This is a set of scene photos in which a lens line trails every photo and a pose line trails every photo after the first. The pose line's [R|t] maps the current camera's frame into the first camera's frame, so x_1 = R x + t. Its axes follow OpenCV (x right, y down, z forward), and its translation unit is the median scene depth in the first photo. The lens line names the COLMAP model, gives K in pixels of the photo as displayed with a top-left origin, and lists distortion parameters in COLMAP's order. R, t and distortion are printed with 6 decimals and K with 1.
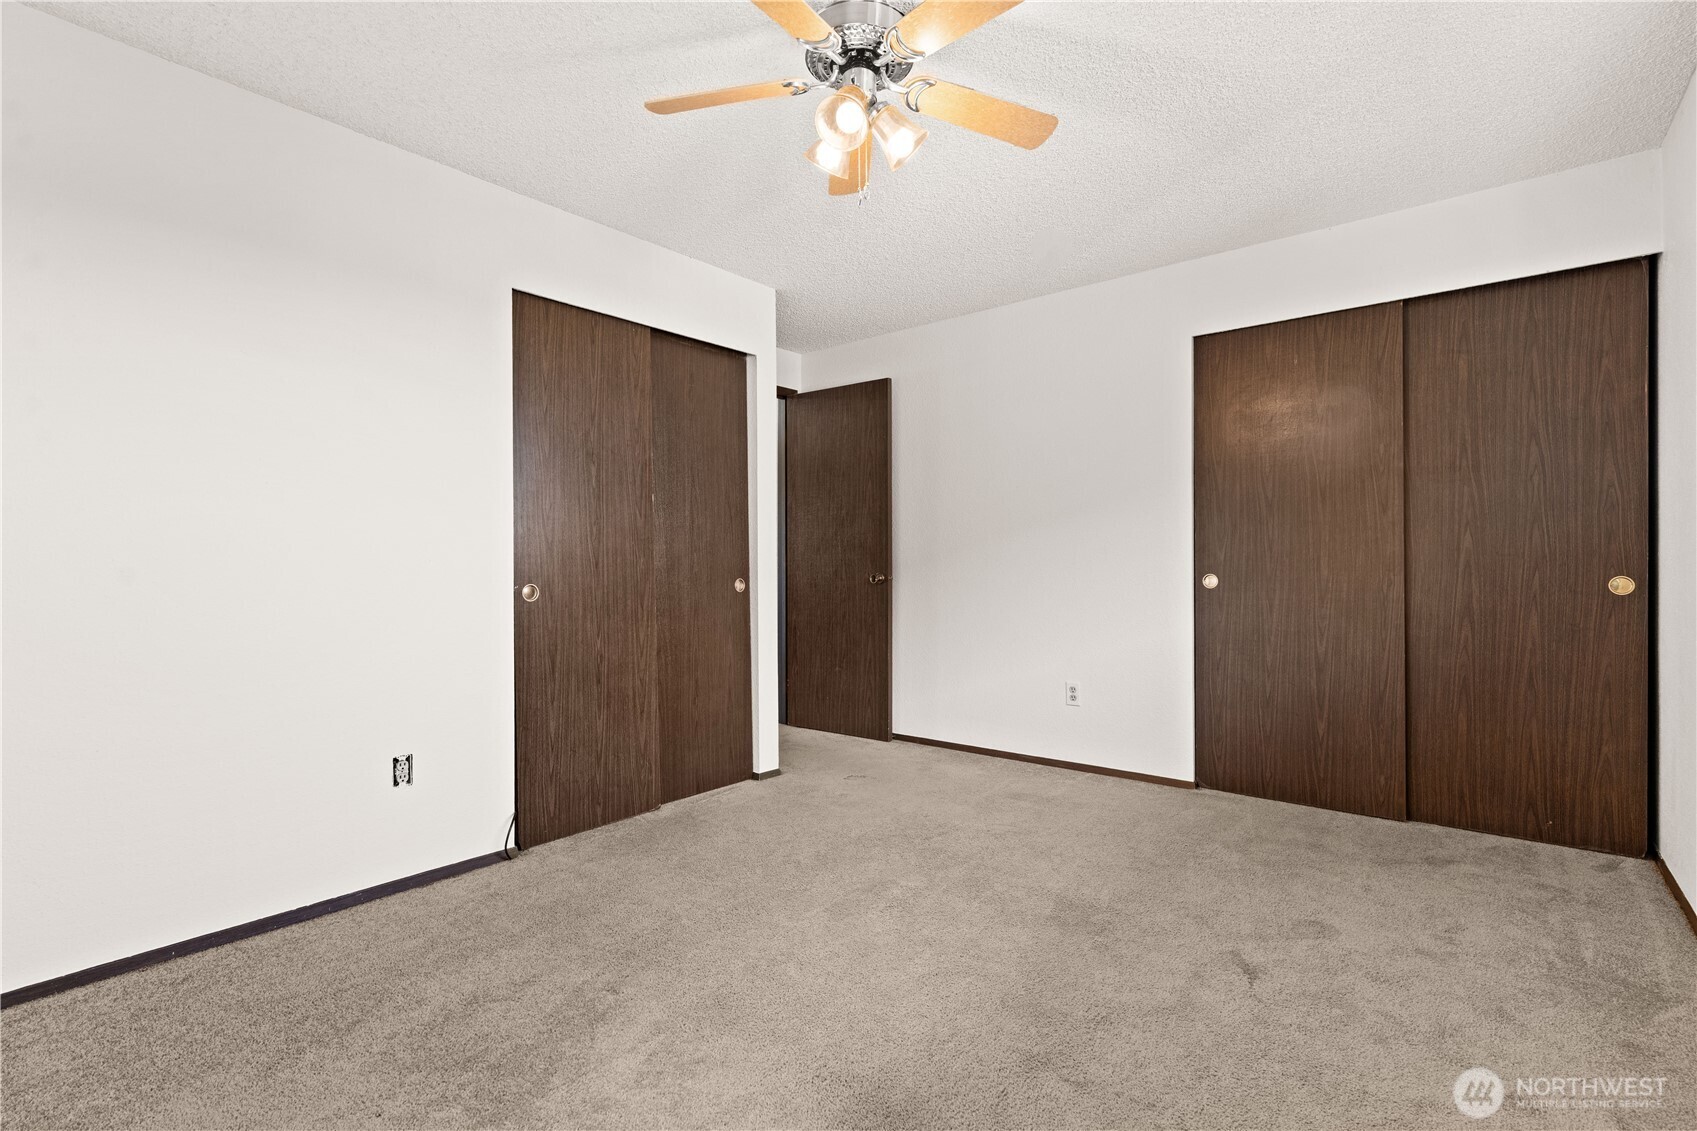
lens RADIAL K [[781.3, 0, 846.4], [0, 781.3, 563.3], [0, 0, 1]] dist [-0.003842, 0.000339]
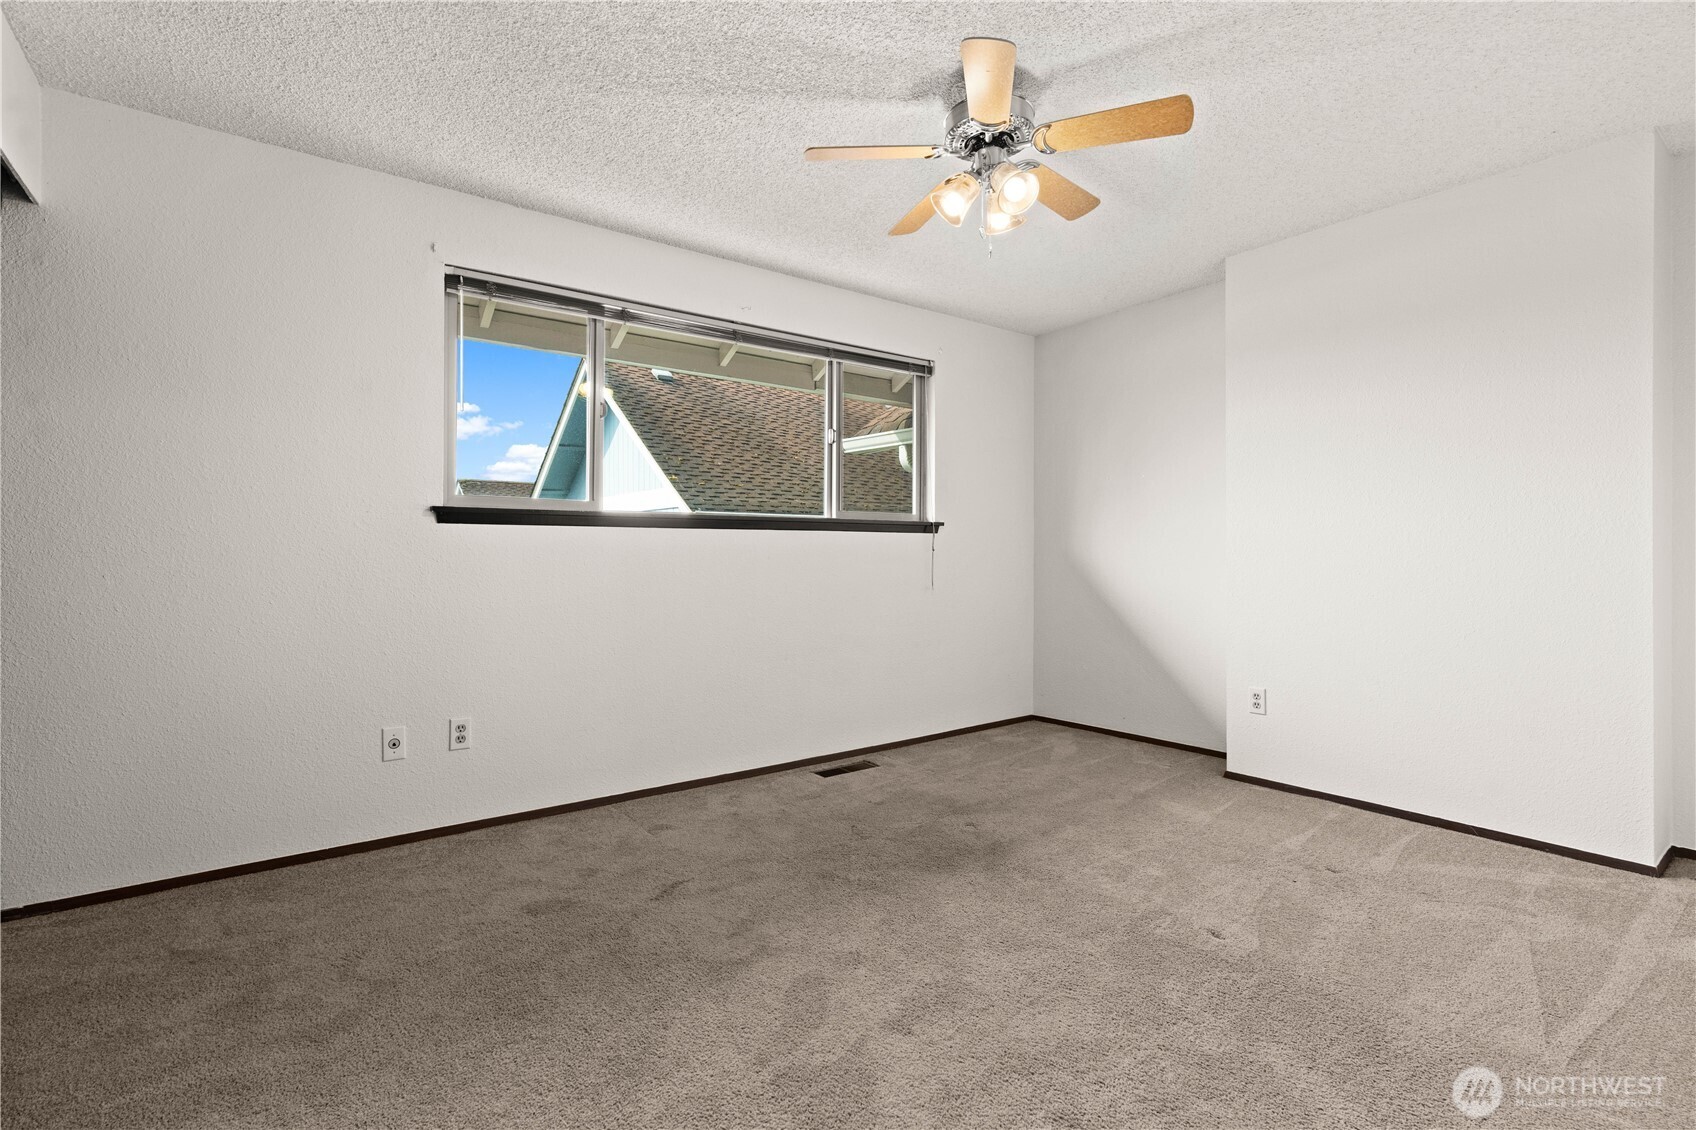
lens RADIAL K [[780.9, 0, 845.9], [0, 780.9, 562.8], [0, 0, 1]] dist [-0.003842, 0.000339]
pose [[-0.970832, 0.006295, 0.239680, -0.034187], [0.009752, 0.999865, 0.013238, -0.001359], [-0.239564, 0.015189, -0.970762, 1.423507]]
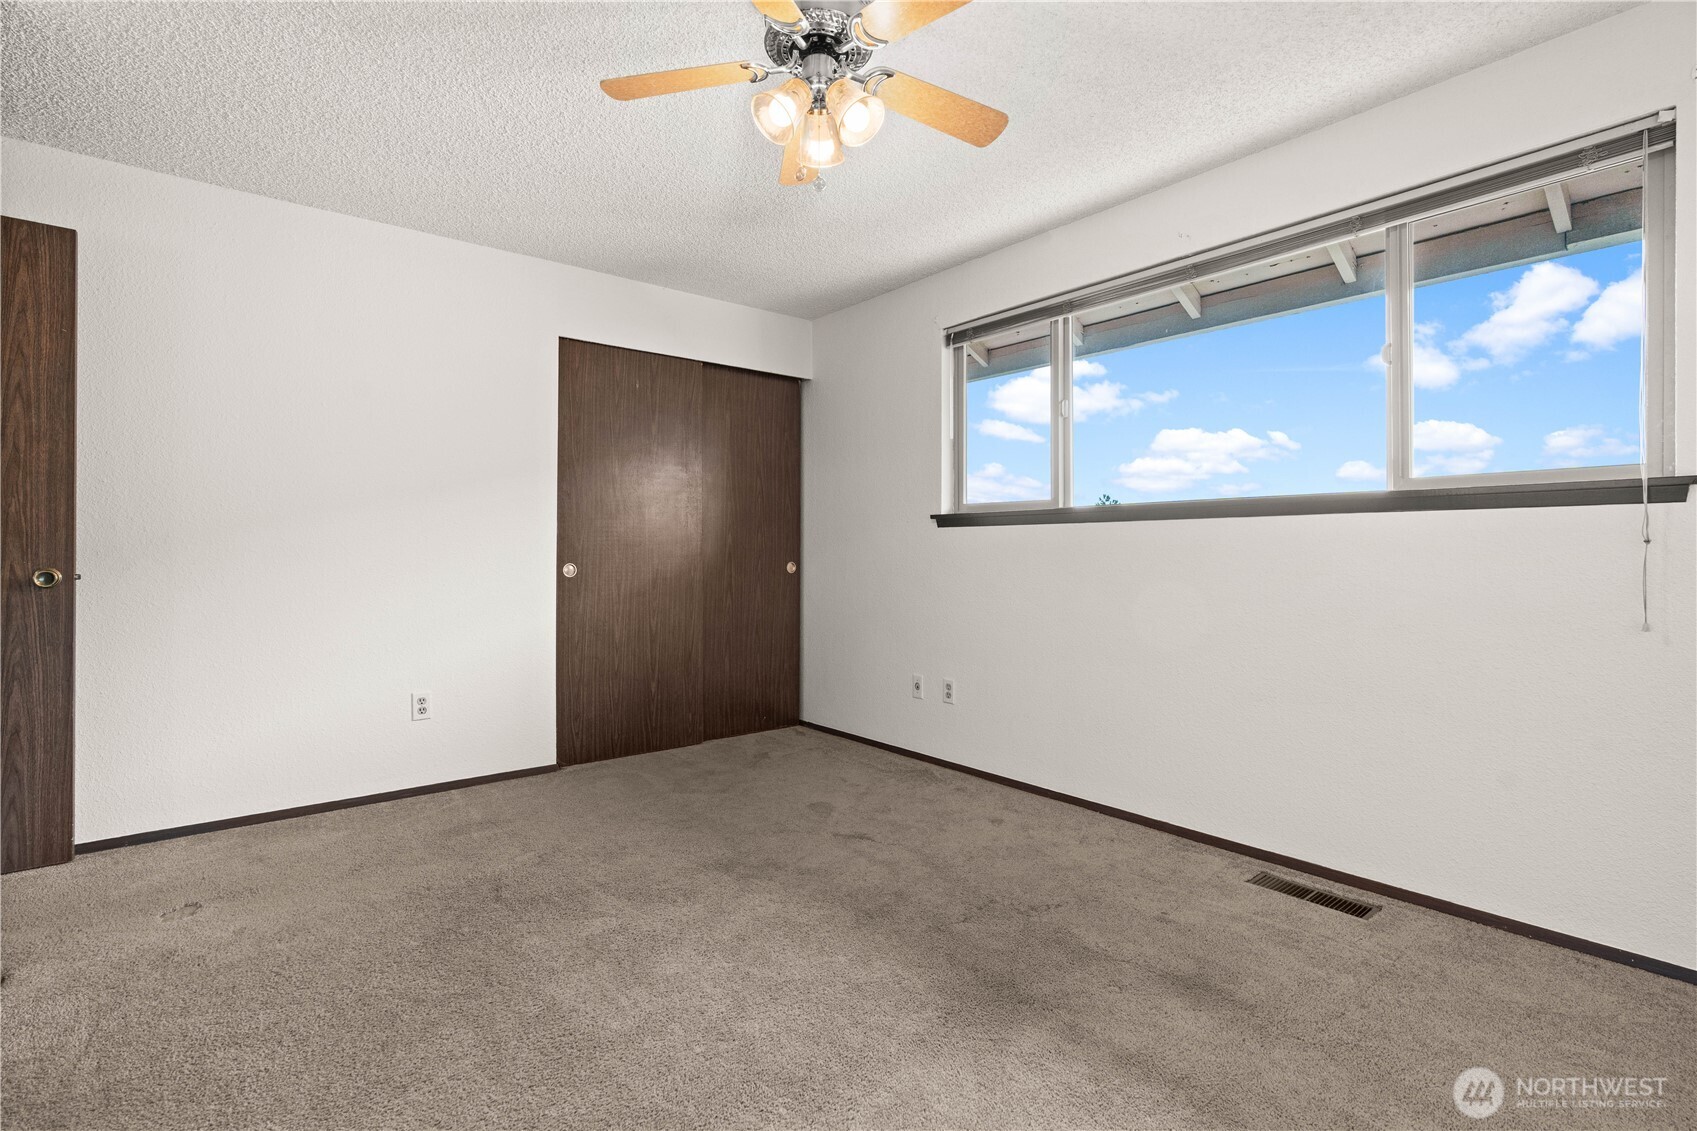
lens RADIAL K [[781.3, 0, 846.4], [0, 781.3, 563.3], [0, 0, 1]] dist [-0.003842, 0.000339]
pose [[0.193072, -0.002477, 0.981182, -0.596754], [-0.000305, 0.999997, 0.002584, 0.012870], [-0.981185, -0.000798, 0.193070, 0.504488]]
